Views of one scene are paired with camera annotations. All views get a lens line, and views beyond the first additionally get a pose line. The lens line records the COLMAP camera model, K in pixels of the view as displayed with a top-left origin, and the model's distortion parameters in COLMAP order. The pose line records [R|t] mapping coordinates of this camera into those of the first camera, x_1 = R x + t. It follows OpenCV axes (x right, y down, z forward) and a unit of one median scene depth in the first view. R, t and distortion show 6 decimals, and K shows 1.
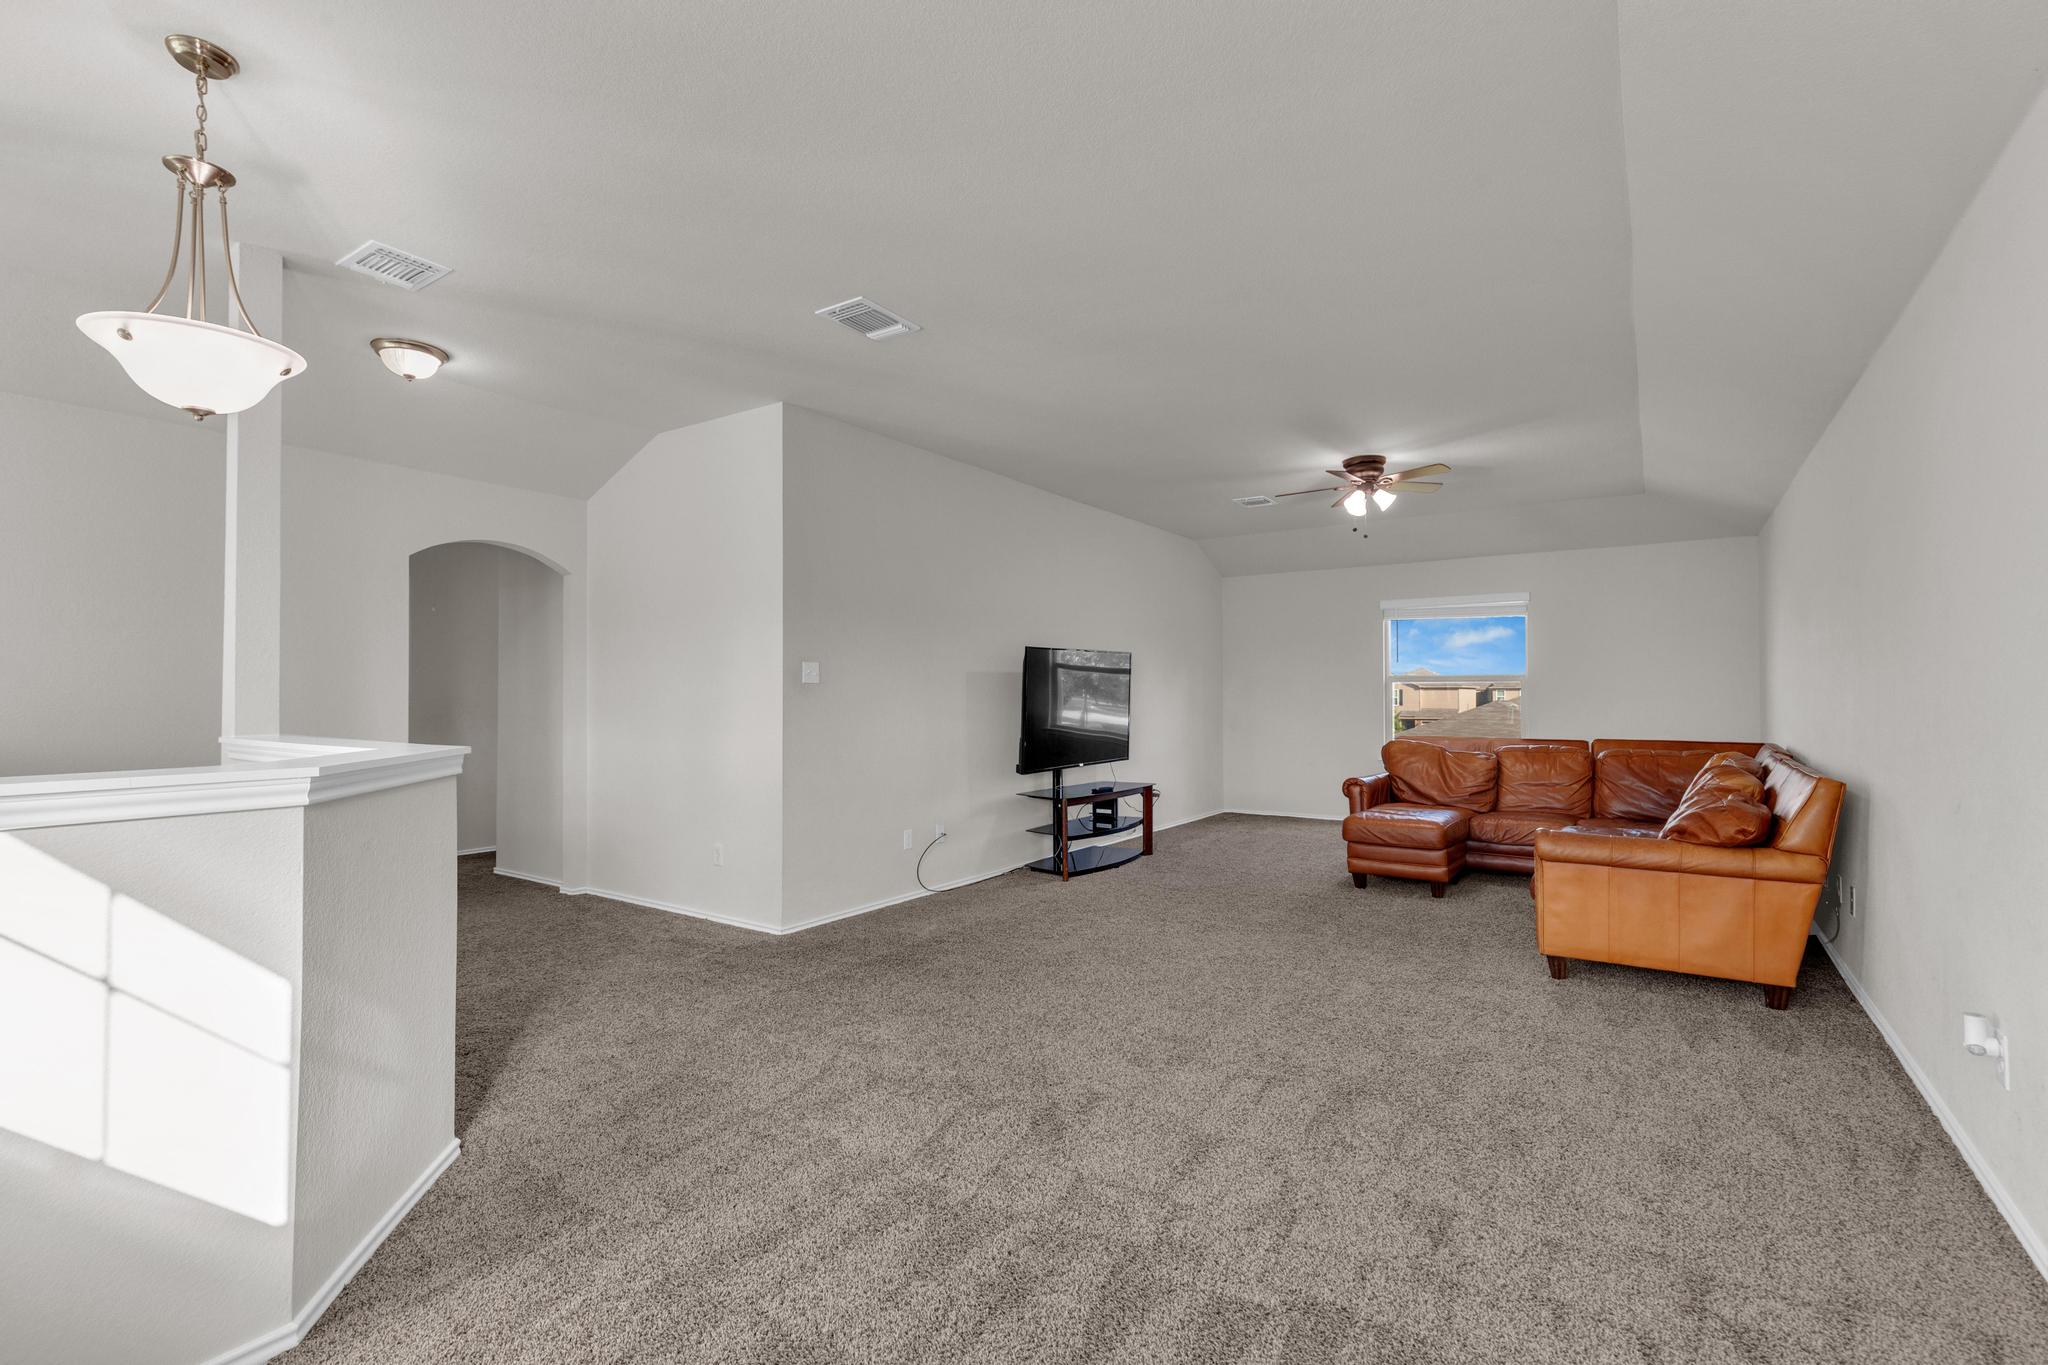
lens RADIAL K [[911.0, 0, 1025.0], [0, 911.0, 686.0], [0, 0, 1]] dist [0.008317, -0.000573]
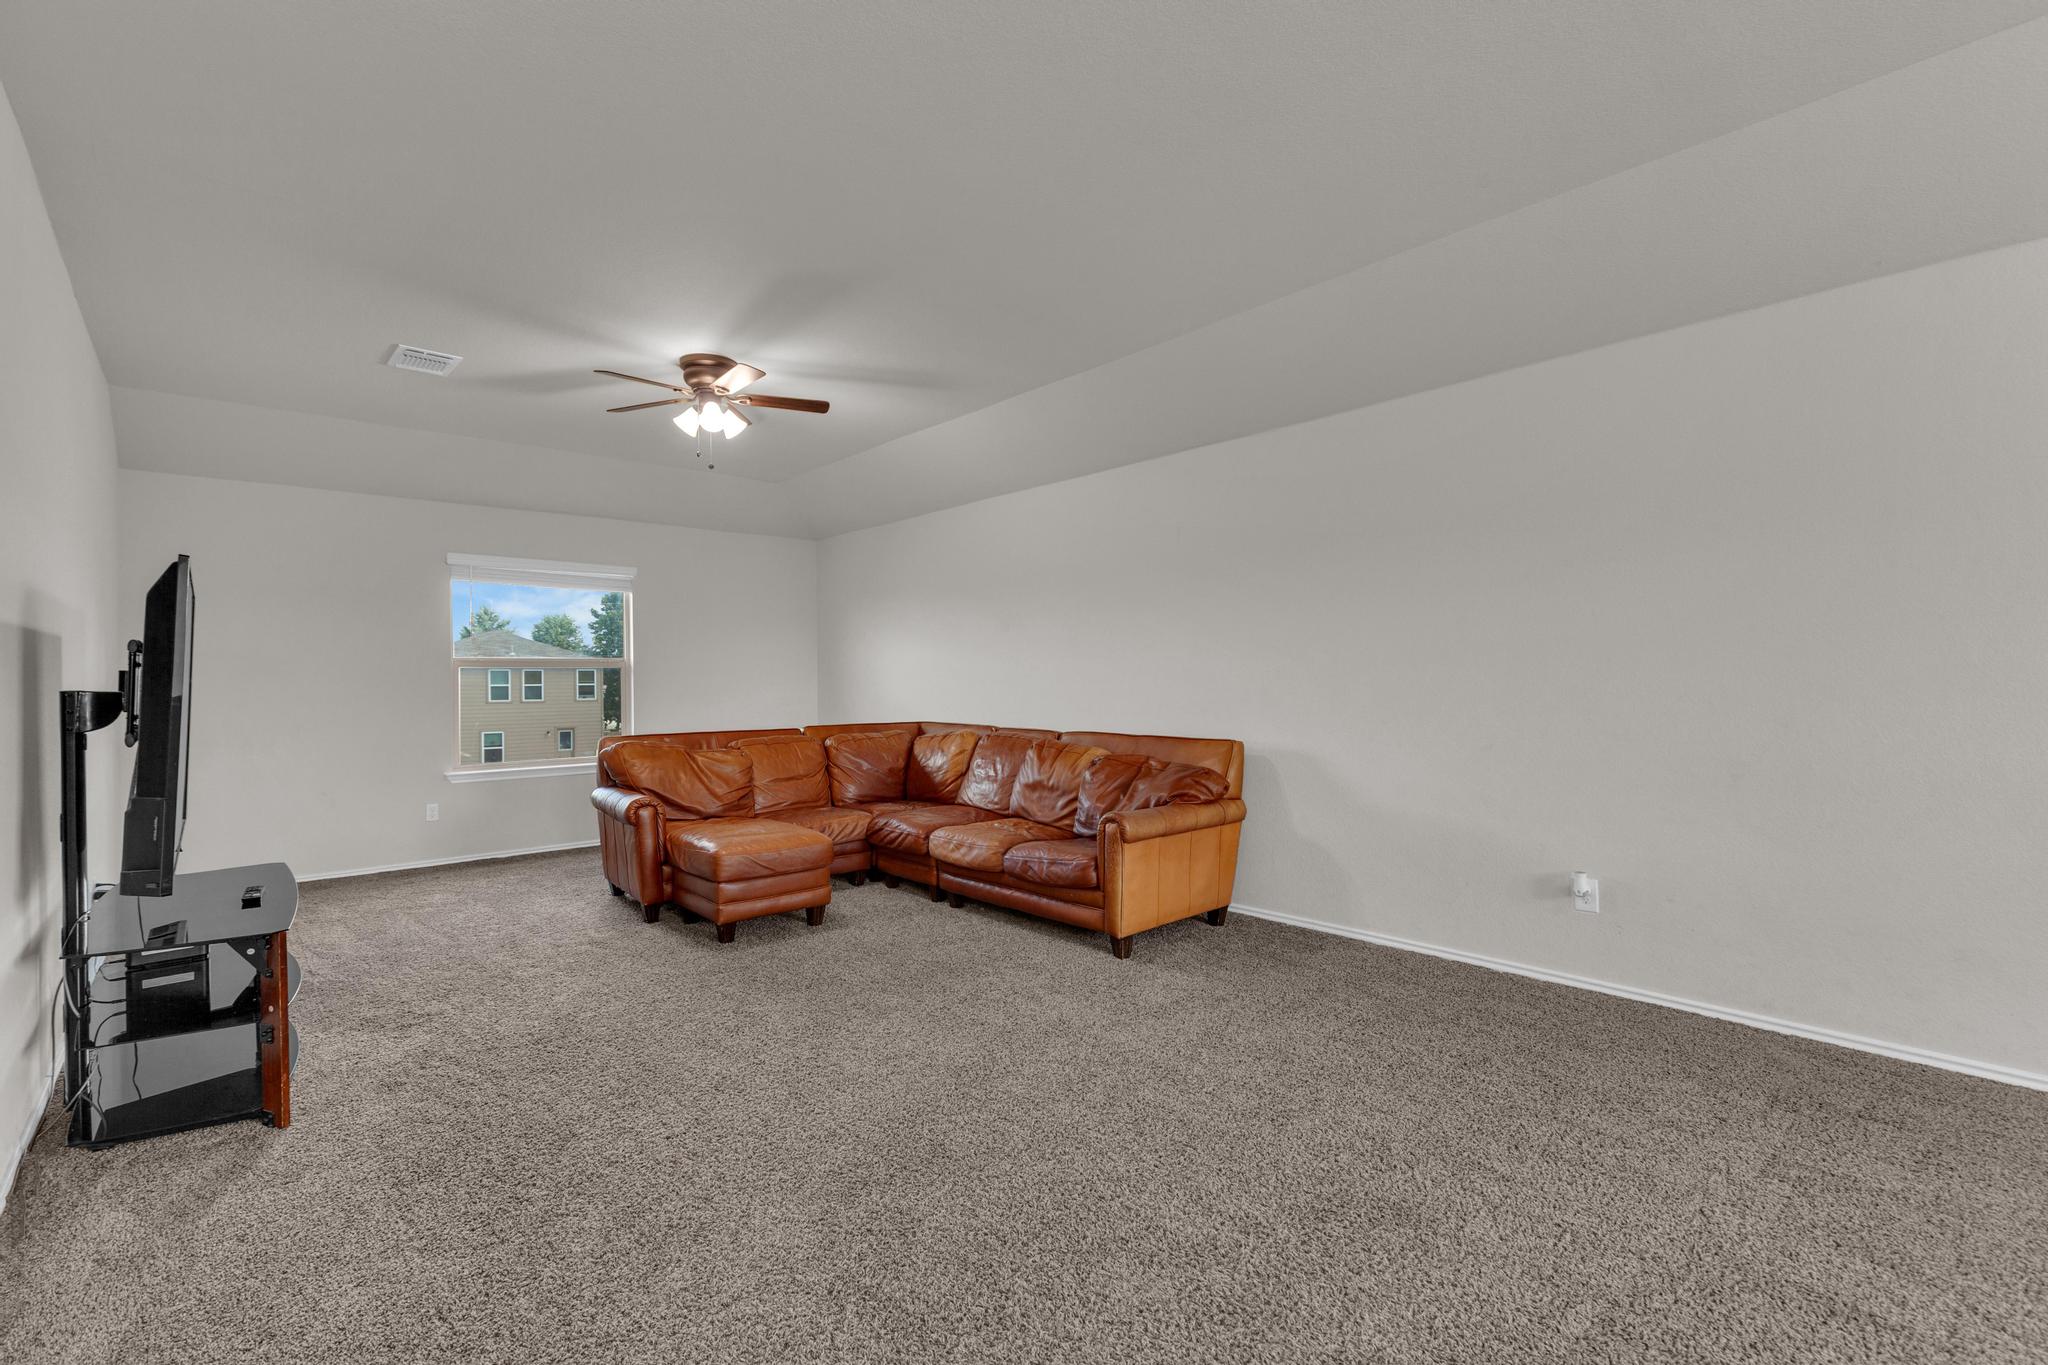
lens RADIAL K [[911.0, 0, 1021.7], [0, 911.0, 679.6], [0, 0, 1]] dist [0.008317, -0.000573]
pose [[0.246853, -0.007570, 0.969023, -0.283009], [0.002514, 0.999971, 0.007171, 0.002502], [-0.969050, 0.000666, 0.246865, 0.577712]]
